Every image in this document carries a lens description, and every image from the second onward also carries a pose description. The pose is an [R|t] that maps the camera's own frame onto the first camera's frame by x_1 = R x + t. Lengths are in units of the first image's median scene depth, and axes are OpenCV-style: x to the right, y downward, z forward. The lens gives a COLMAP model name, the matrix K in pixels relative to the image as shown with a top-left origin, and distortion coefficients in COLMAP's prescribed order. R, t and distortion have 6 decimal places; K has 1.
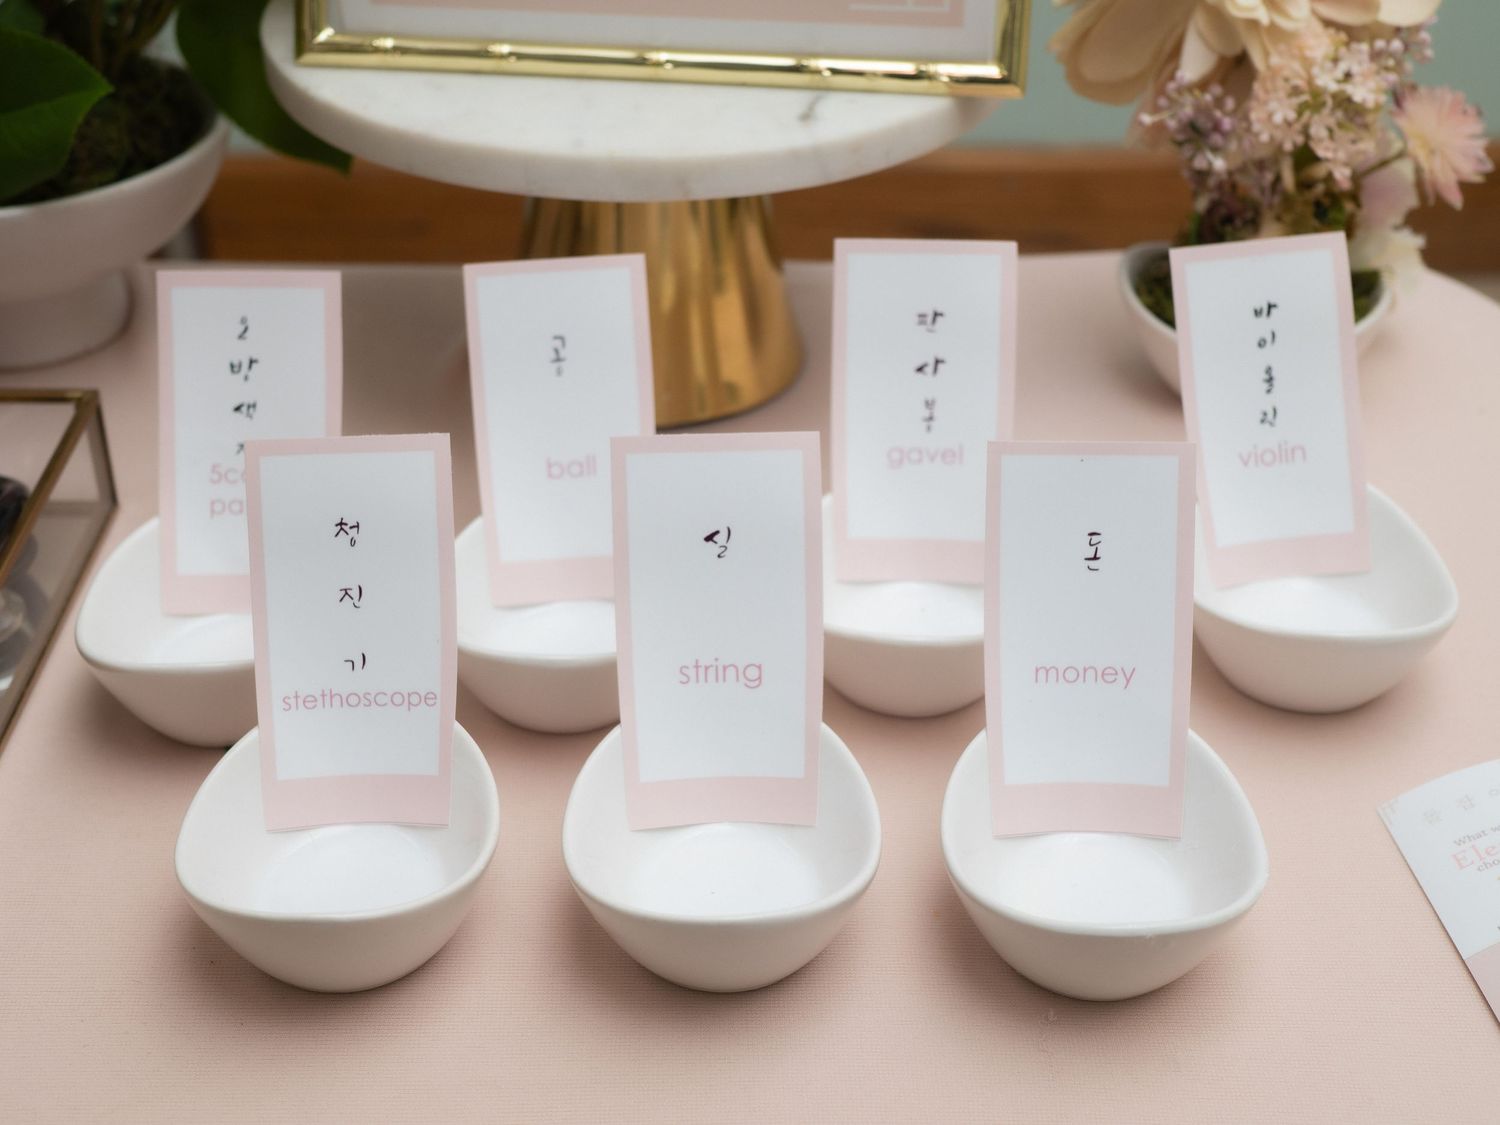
lens RADIAL K [[2320.4, 0, 750.0], [0, 2320.4, 562.5], [0, 0, 1]] dist [-0.015069, 0.089736]
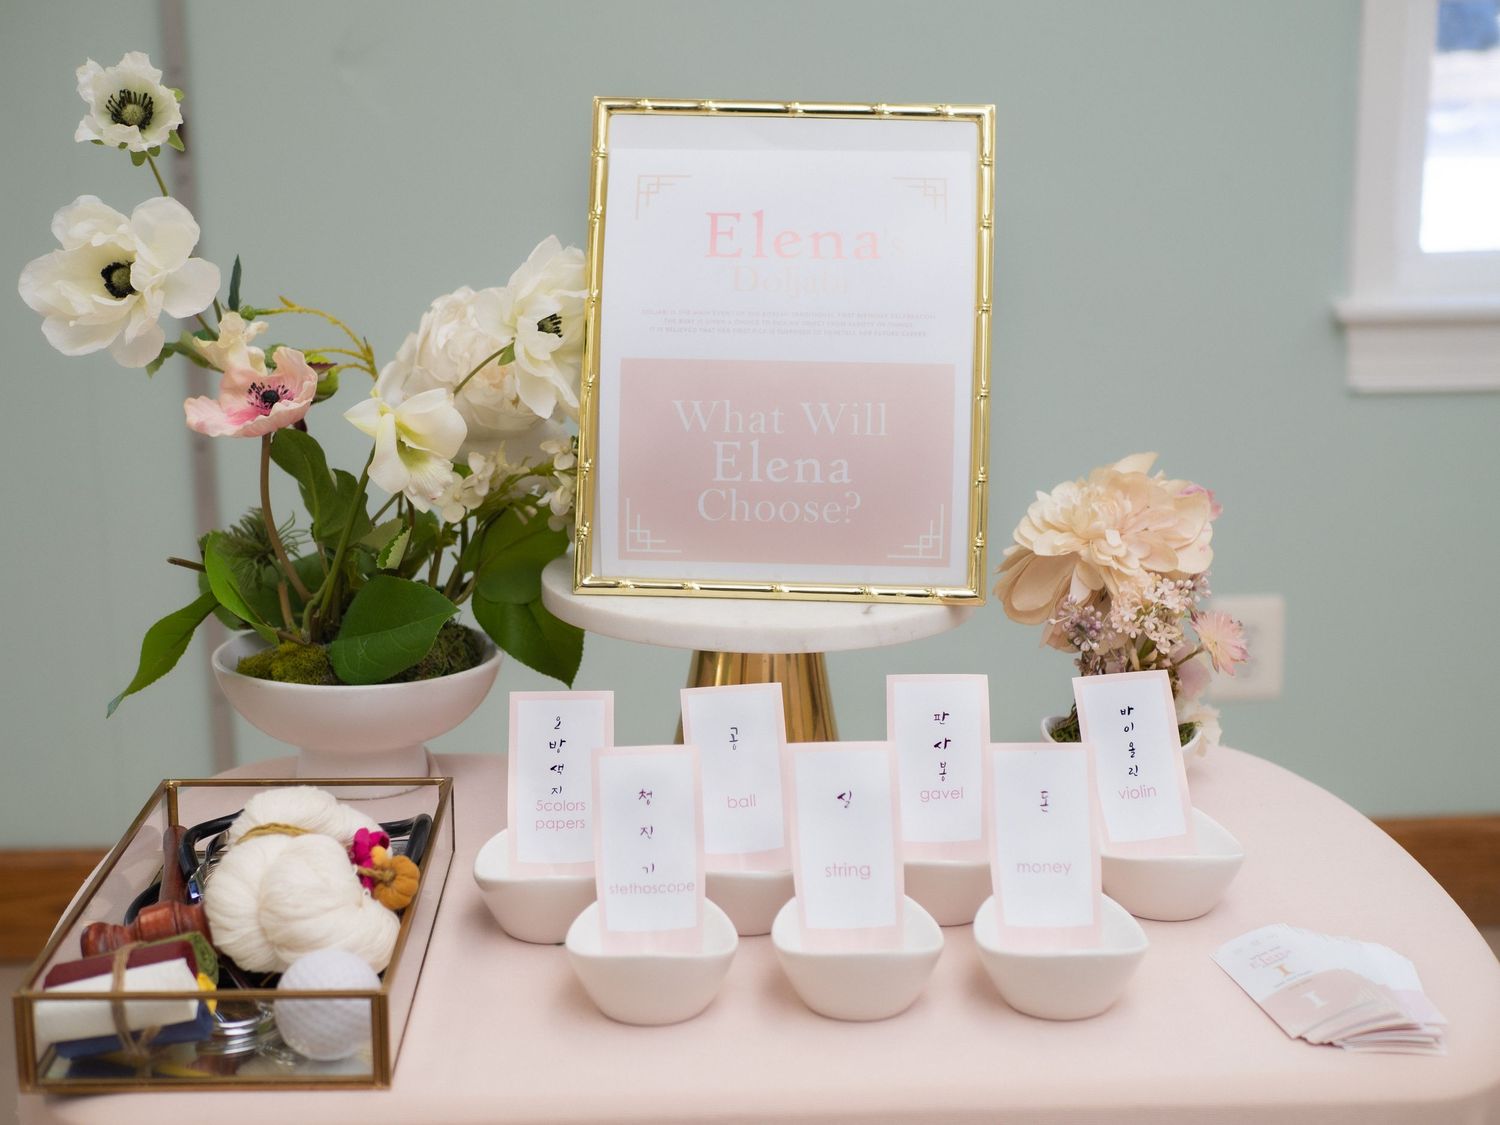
lens RADIAL K [[2141.6, 0, 750.0], [0, 2141.6, 562.5], [0, 0, 1]] dist [-0.008395, 0.014740]
pose [[0.999085, -0.004059, 0.042573, -0.132358], [0.018024, 0.942721, -0.333094, 0.312837], [-0.038782, 0.333557, 0.941932, -0.558439]]
